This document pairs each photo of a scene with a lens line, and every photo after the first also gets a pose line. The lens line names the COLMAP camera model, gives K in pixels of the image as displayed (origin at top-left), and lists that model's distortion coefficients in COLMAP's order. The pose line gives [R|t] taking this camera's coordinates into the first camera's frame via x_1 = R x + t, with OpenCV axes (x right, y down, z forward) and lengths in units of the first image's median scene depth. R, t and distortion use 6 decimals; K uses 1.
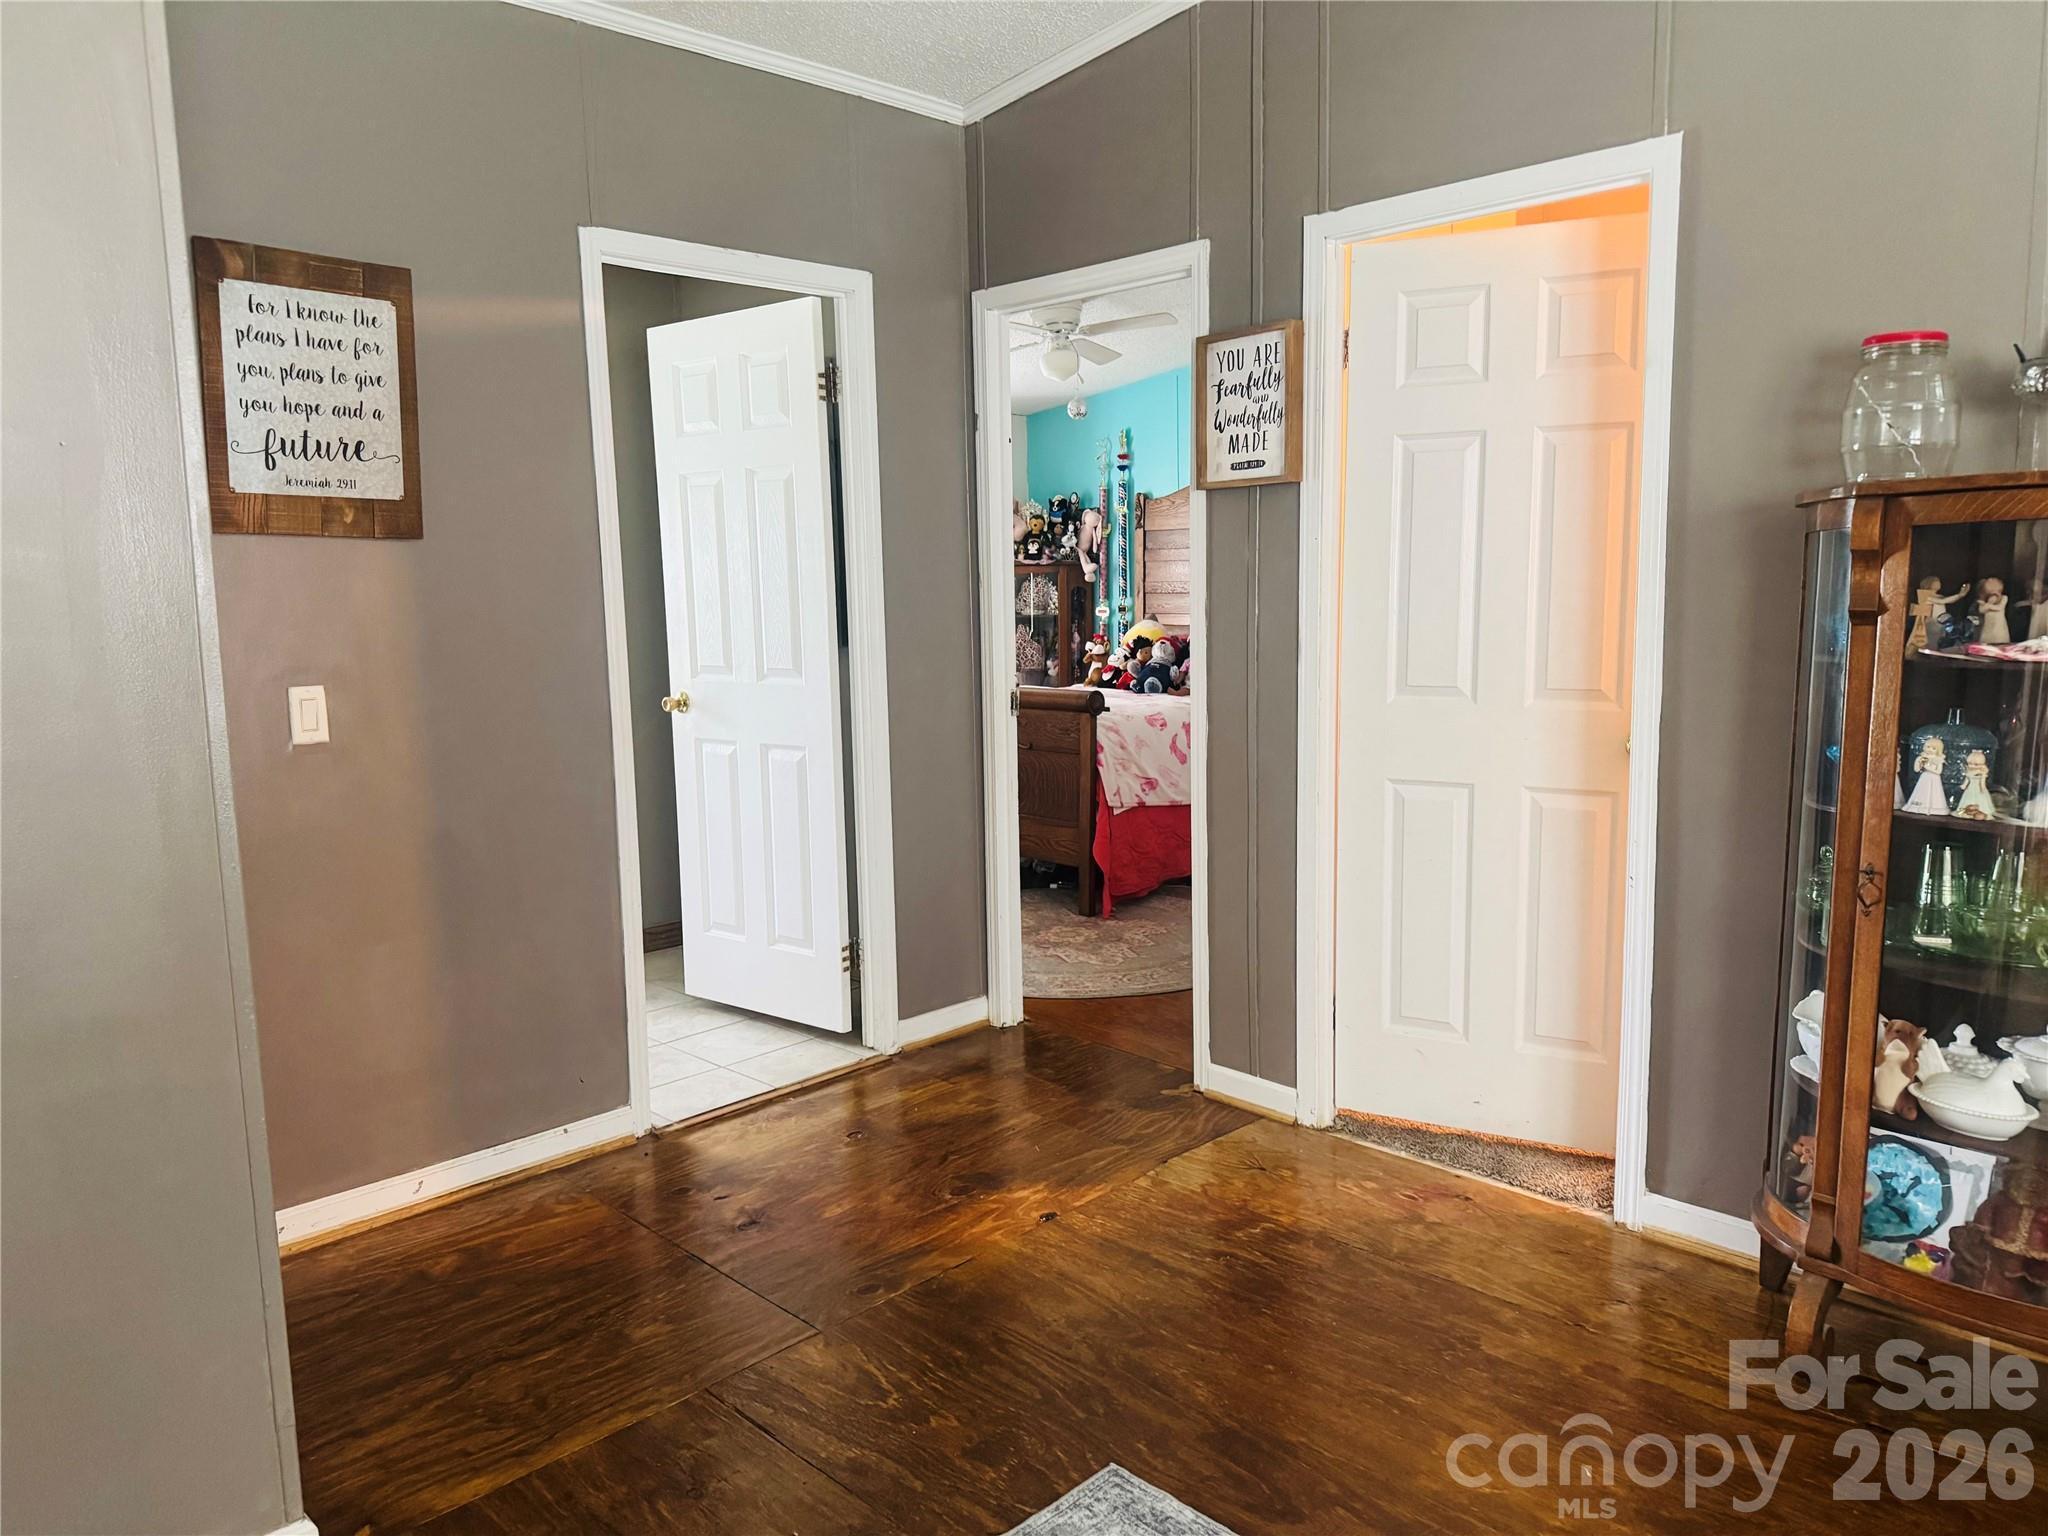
lens RADIAL K [[1533.5, 0, 1037.2], [0, 1533.5, 772.1], [0, 0, 1]] dist [0.171264, -0.003715]
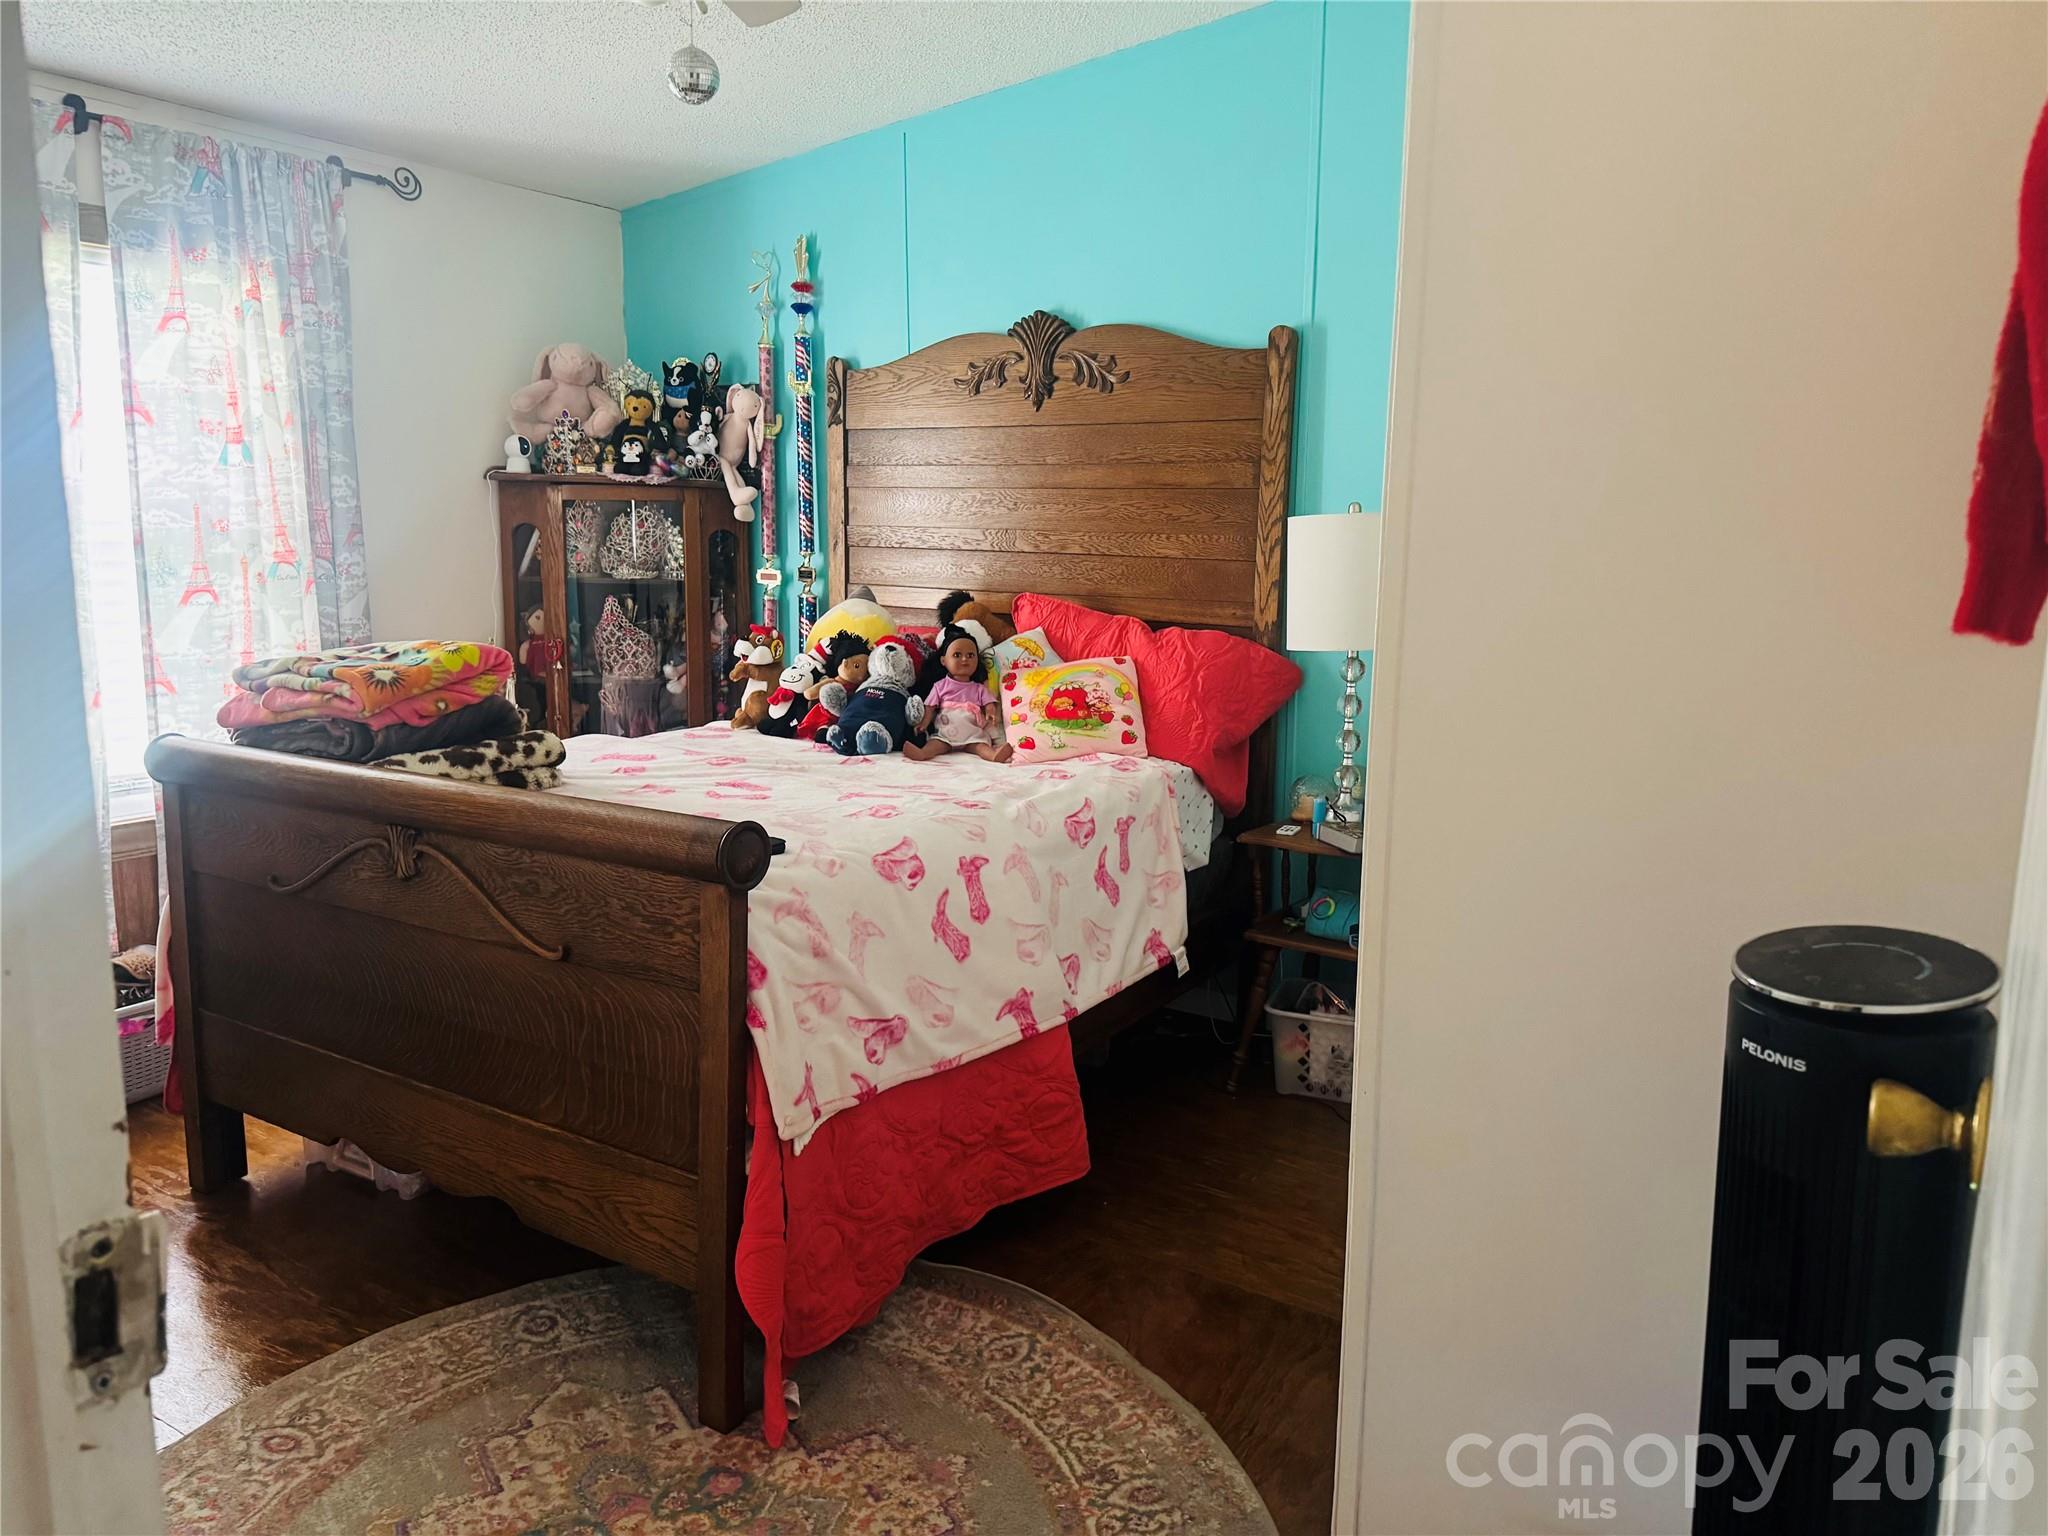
lens RADIAL K [[1533.5, 0, 1037.2], [0, 1533.5, 772.1], [0, 0, 1]] dist [0.171264, -0.003715]
pose [[0.978057, -0.006391, 0.208241, 0.022955], [-0.000608, 0.999438, 0.033529, -0.058762], [-0.208338, -0.032919, 0.977503, 0.483208]]
